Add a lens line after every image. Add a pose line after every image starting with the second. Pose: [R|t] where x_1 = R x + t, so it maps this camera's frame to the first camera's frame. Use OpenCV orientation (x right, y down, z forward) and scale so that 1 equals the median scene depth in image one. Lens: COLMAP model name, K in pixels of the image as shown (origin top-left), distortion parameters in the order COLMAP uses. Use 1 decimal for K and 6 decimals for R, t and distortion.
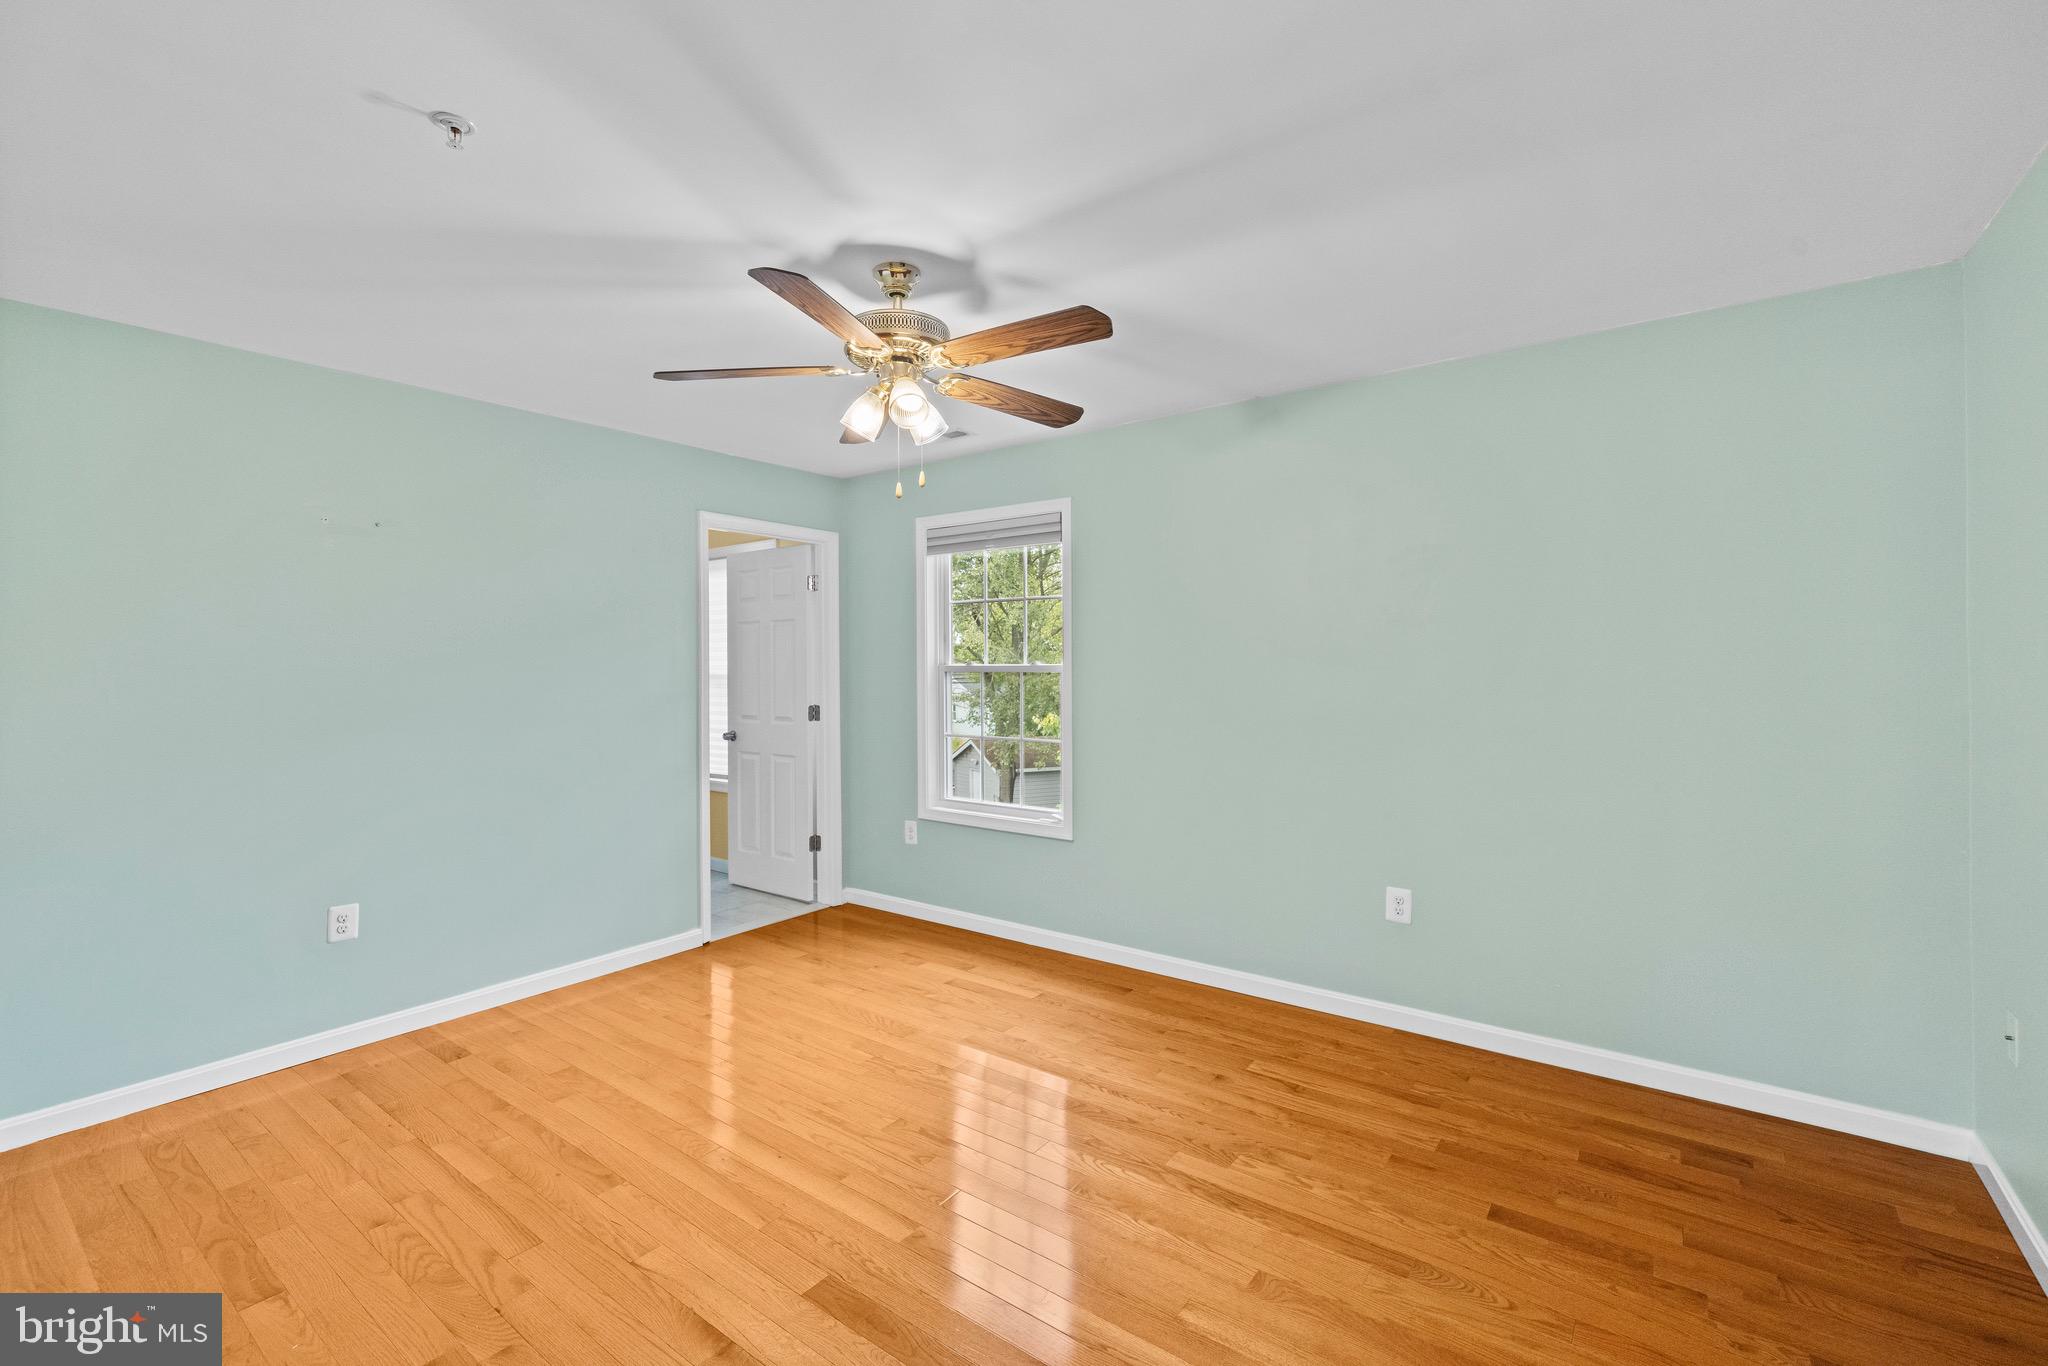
lens RADIAL K [[876.7, 0, 1031.8], [0, 876.7, 664.7], [0, 0, 1]] dist [0.003964, 0.000644]
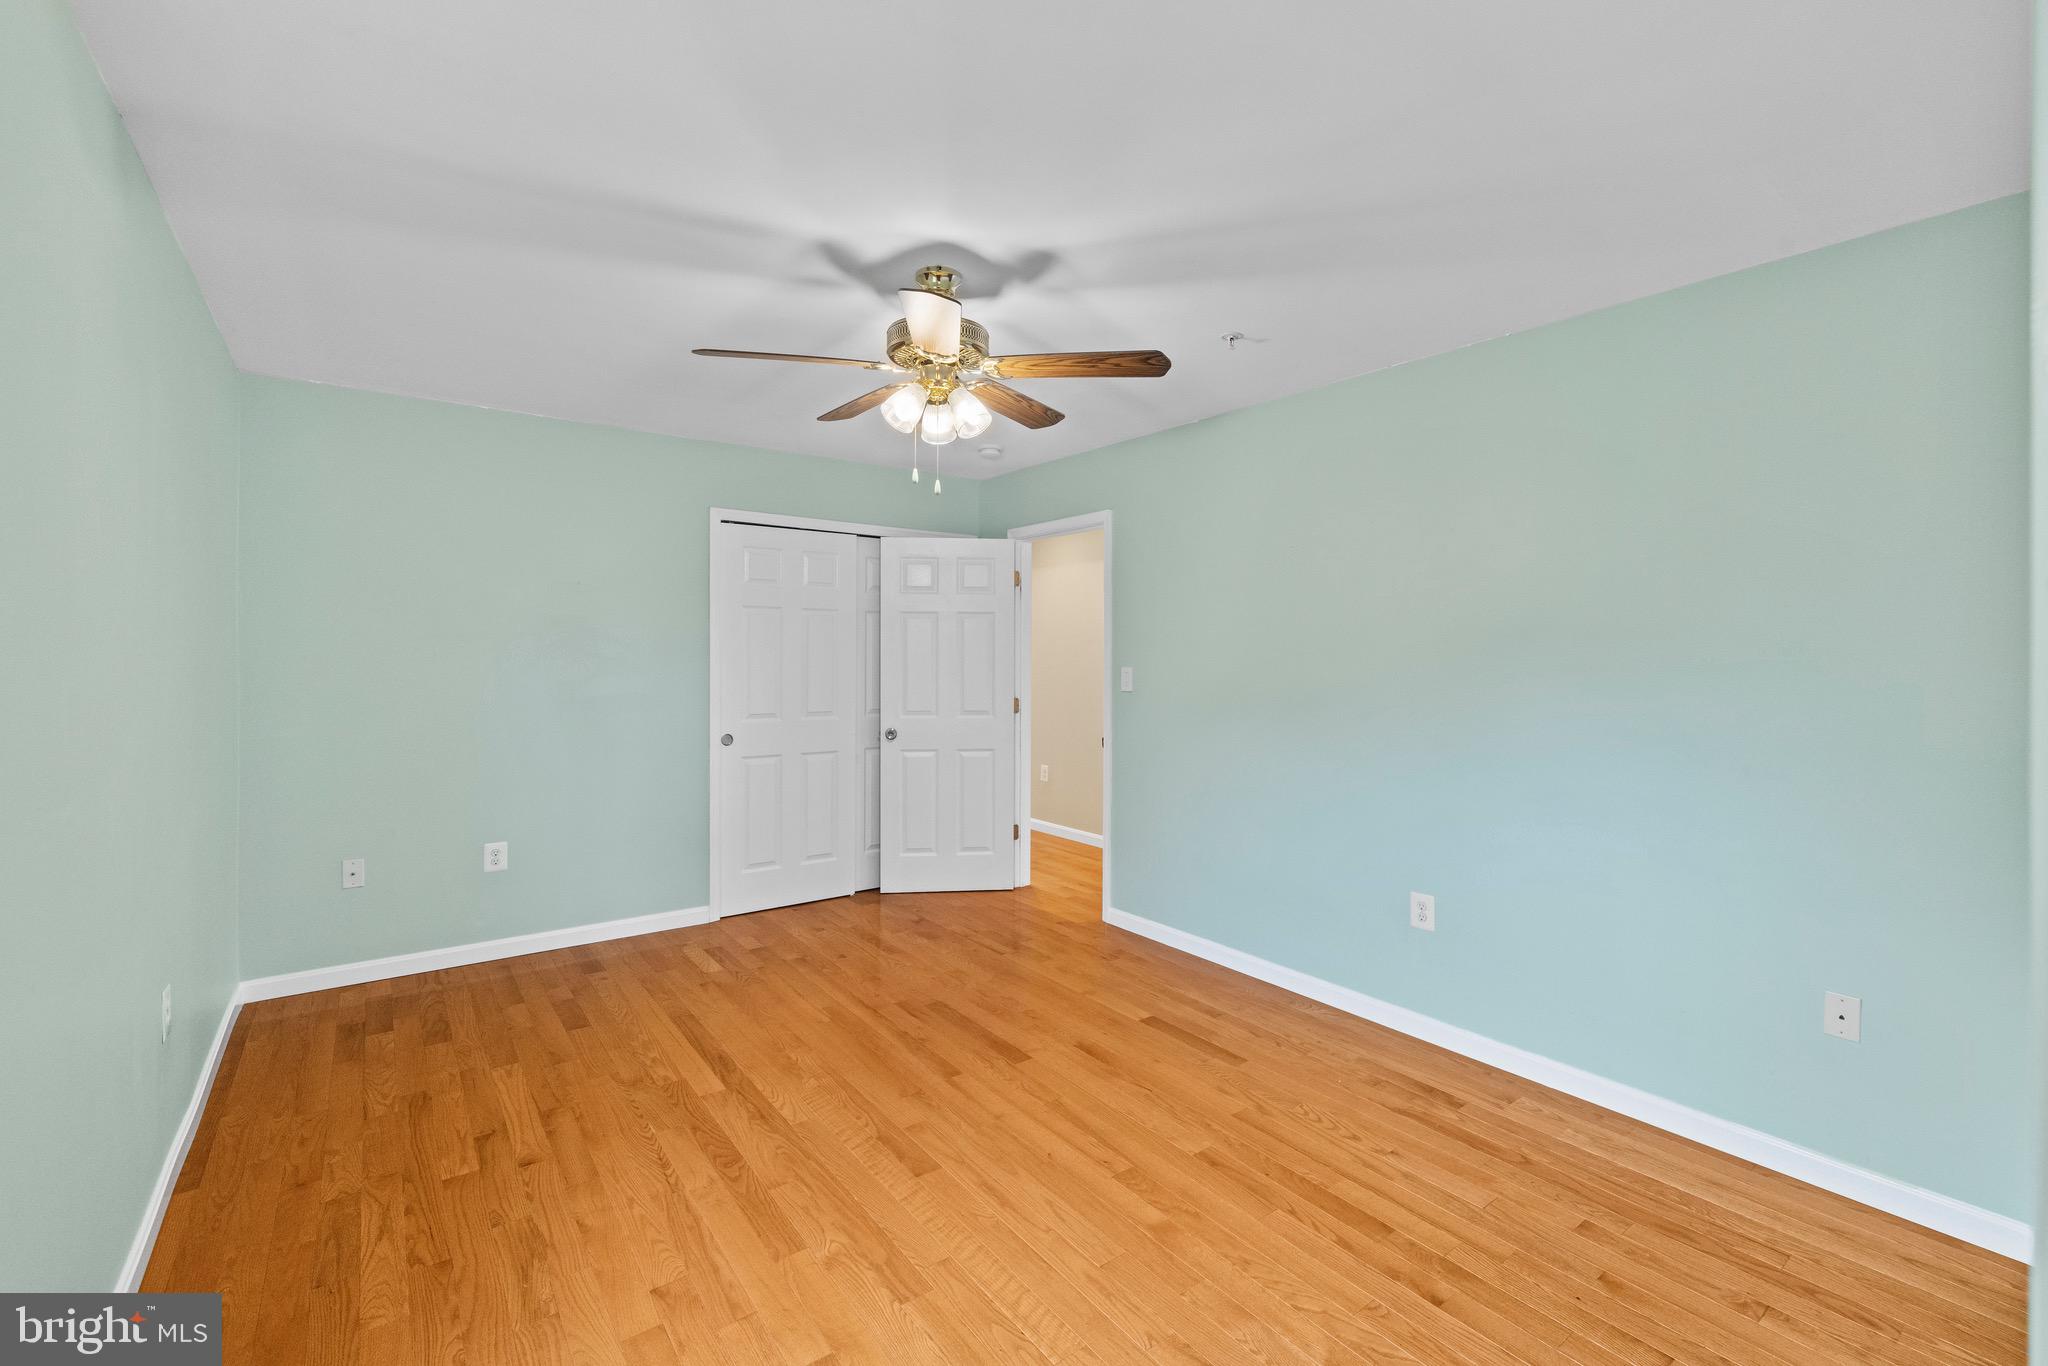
lens RADIAL K [[876.7, 0, 1023.7], [0, 876.7, 674.1], [0, 0, 1]] dist [0.003964, 0.000644]
pose [[-0.955824, -0.003718, 0.293917, -0.569942], [0.003104, 0.999737, 0.022740, 0.001482], [-0.293925, 0.022648, -0.955560, 2.017289]]
